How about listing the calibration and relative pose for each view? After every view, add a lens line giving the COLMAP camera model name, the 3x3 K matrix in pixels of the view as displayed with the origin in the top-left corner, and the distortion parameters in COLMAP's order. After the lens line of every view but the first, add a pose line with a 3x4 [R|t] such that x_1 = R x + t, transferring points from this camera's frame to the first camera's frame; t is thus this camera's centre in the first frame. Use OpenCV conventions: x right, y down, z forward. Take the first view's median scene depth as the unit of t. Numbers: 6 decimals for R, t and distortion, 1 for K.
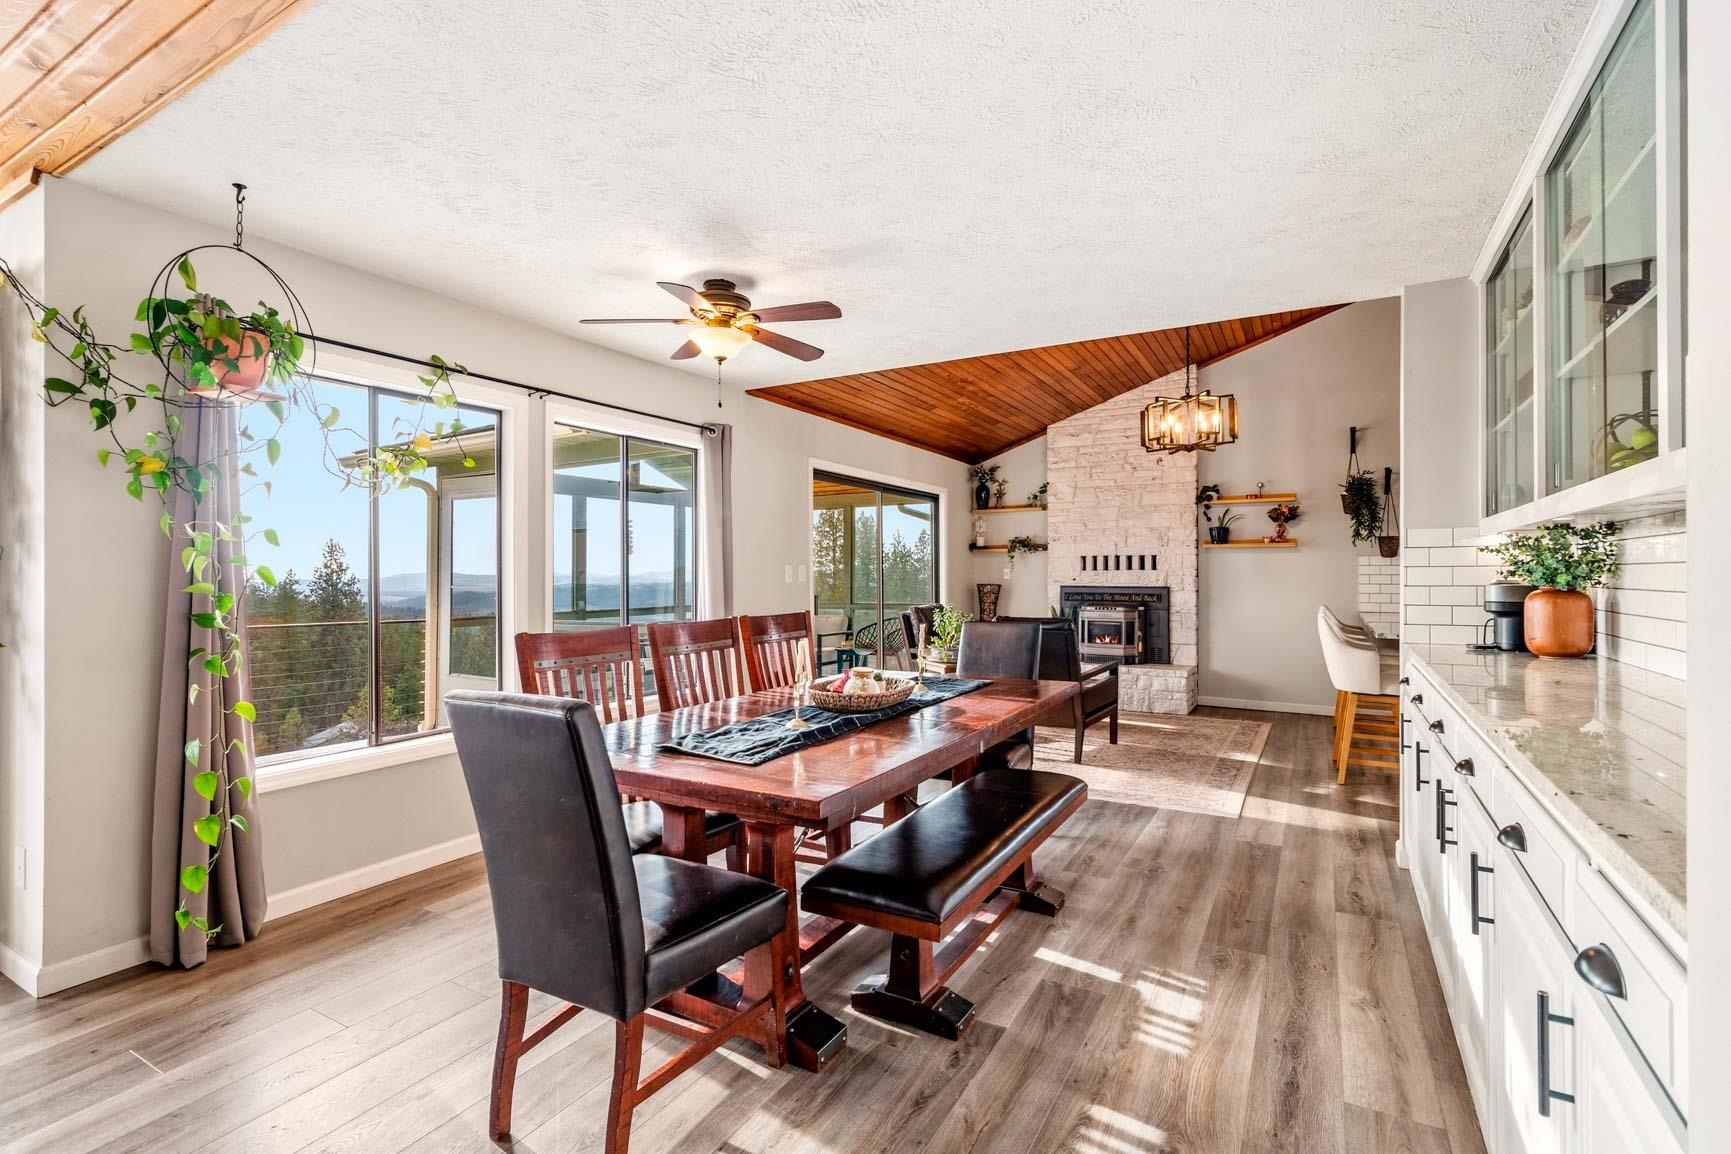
lens RADIAL K [[809.8, 0, 868.2], [0, 809.8, 573.6], [0, 0, 1]] dist [0.001104, -0.001297]
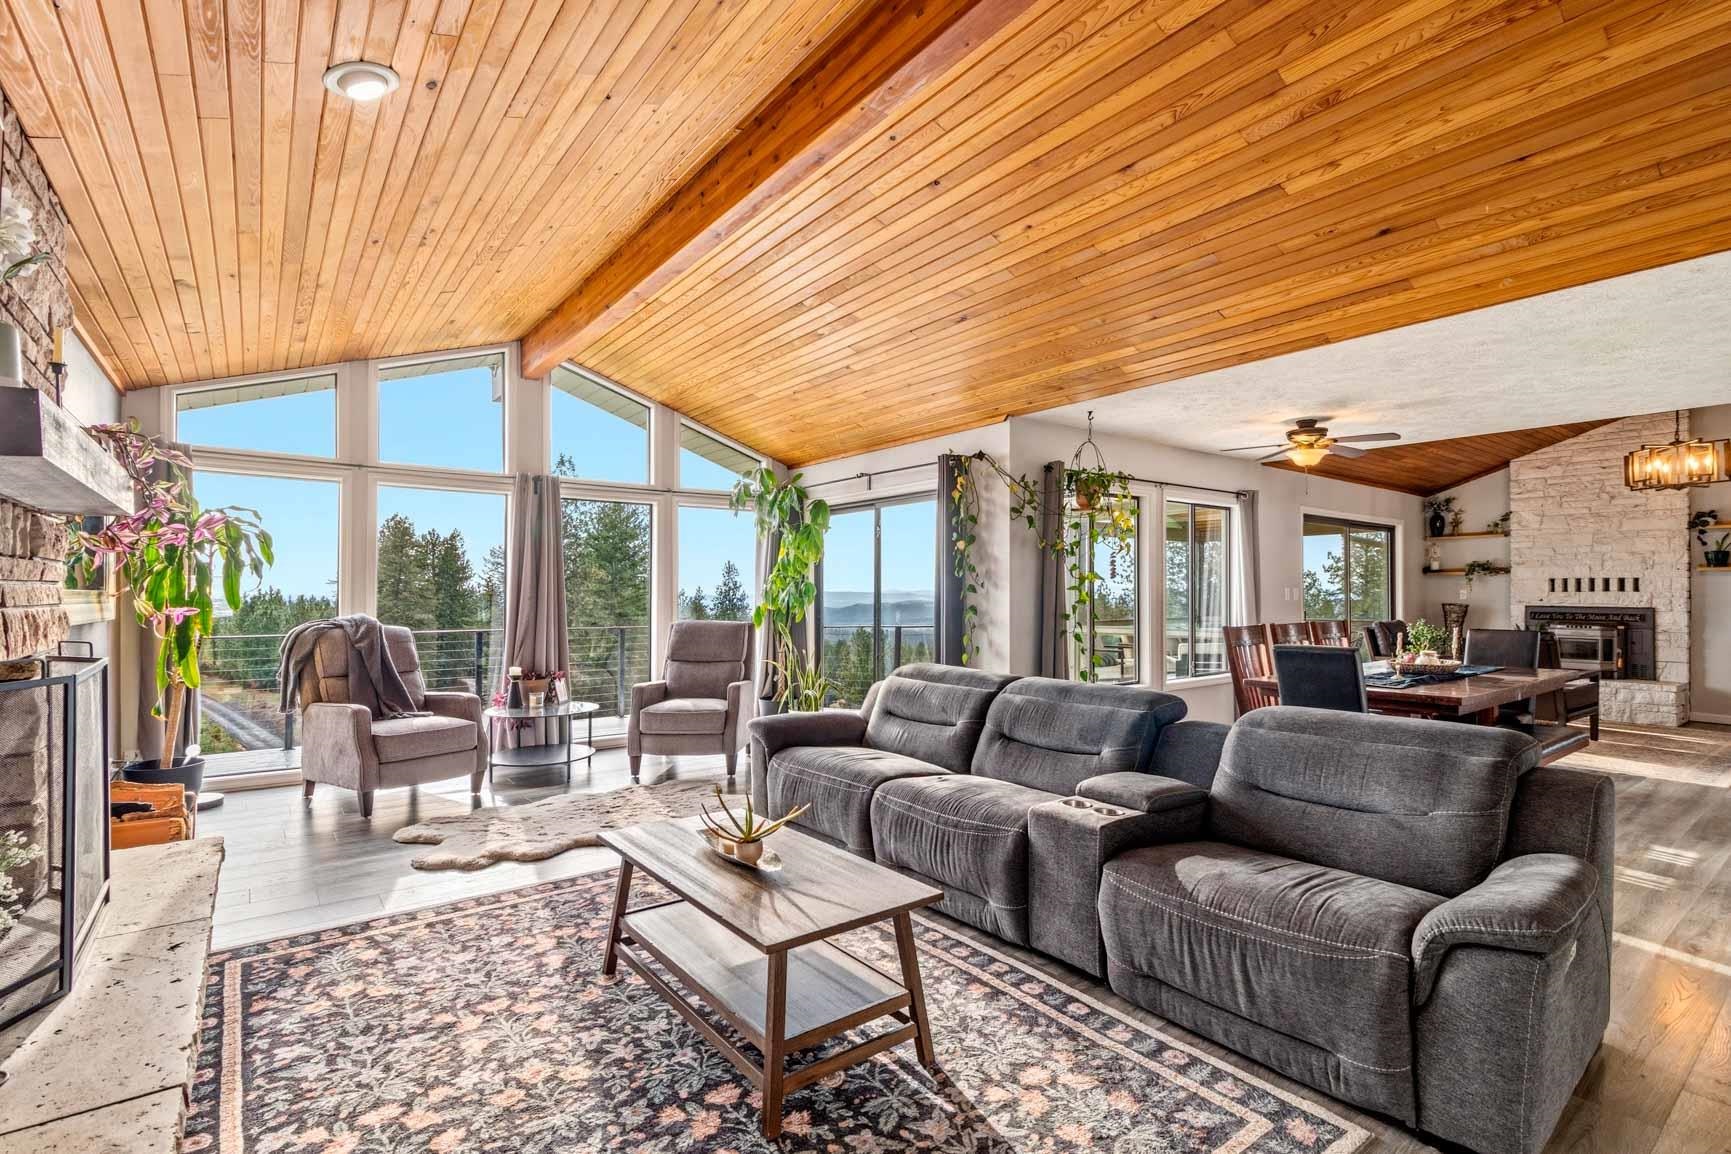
lens RADIAL K [[809.8, 0, 868.6], [0, 809.8, 589.7], [0, 0, 1]] dist [0.001104, -0.001297]
pose [[0.916590, 0.002116, -0.399823, -0.149356], [-0.002953, 0.999995, -0.001479, -0.002517], [0.399818, 0.002536, 0.916591, -0.386883]]
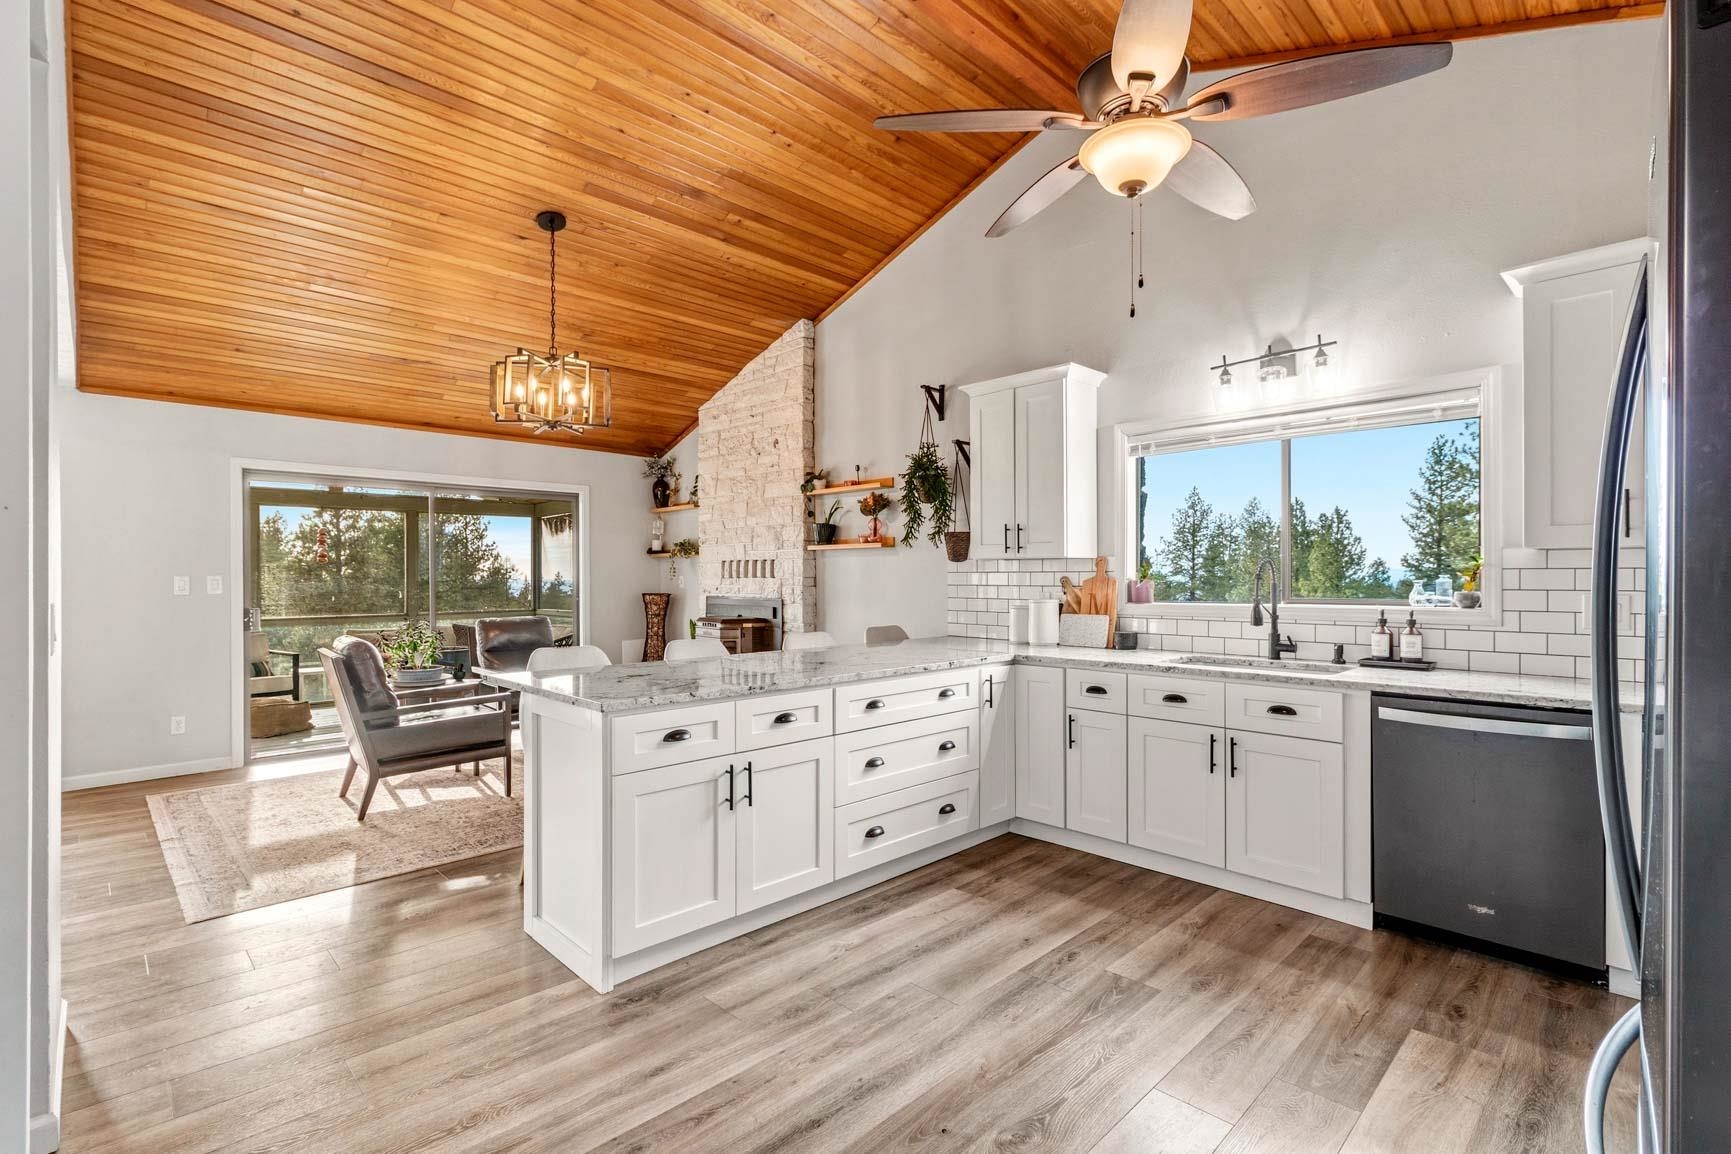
lens RADIAL K [[809.8, 0, 864.2], [0, 809.8, 571.3], [0, 0, 1]] dist [0.001104, -0.001297]
pose [[0.961263, -0.002742, -0.275619, 0.678999], [0.001448, 0.999987, -0.004898, -0.007008], [0.275629, 0.004309, 0.961254, 0.249530]]
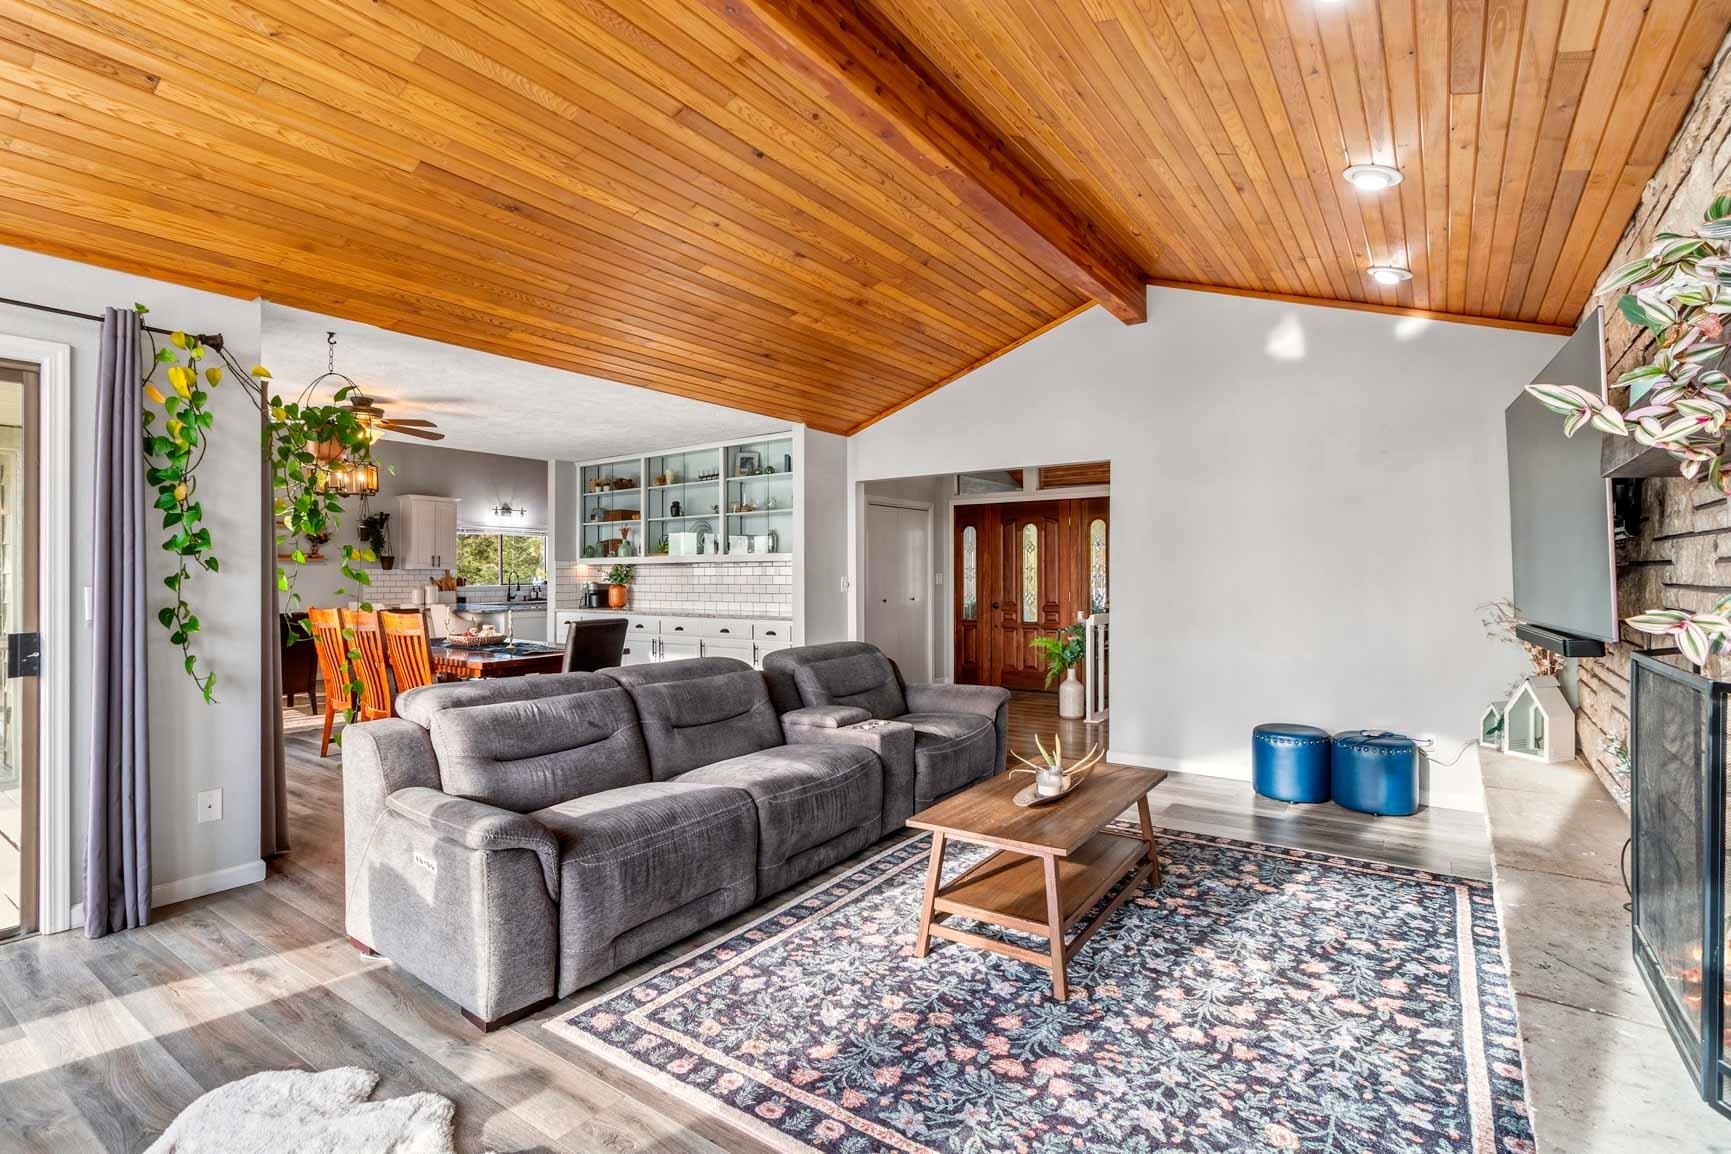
lens RADIAL K [[809.8, 0, 860.5], [0, 809.8, 571.4], [0, 0, 1]] dist [0.001104, -0.001297]
pose [[0.109941, 0.006519, 0.993917, -0.713599], [0.006294, 0.999954, -0.007255, -0.000057], [-0.993918, 0.007054, 0.109895, -0.067183]]
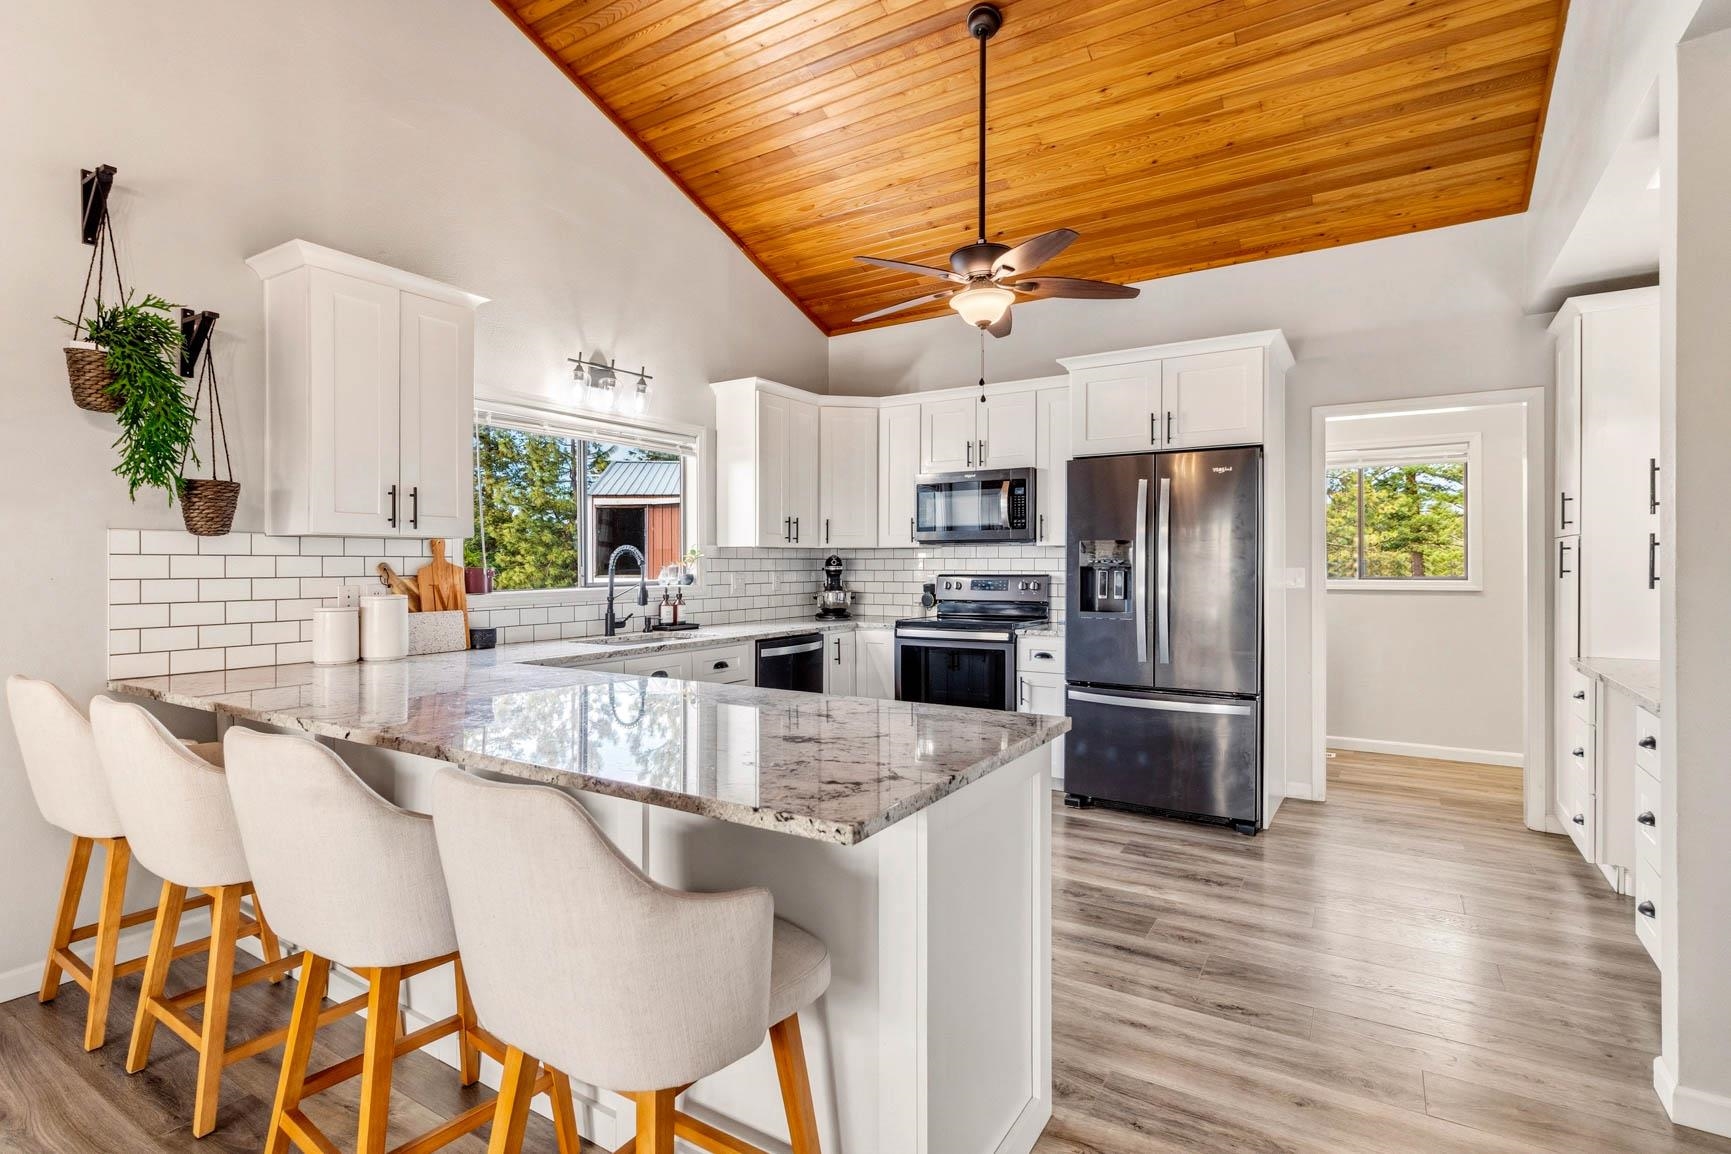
lens RADIAL K [[809.8, 0, 873.3], [0, 809.8, 566.7], [0, 0, 1]] dist [0.001104, -0.001297]
pose [[0.040668, 0.000147, 0.999173, 0.232395], [0.004490, 0.999990, -0.000330, -0.002547], [-0.999163, 0.004500, 0.040667, 0.584718]]
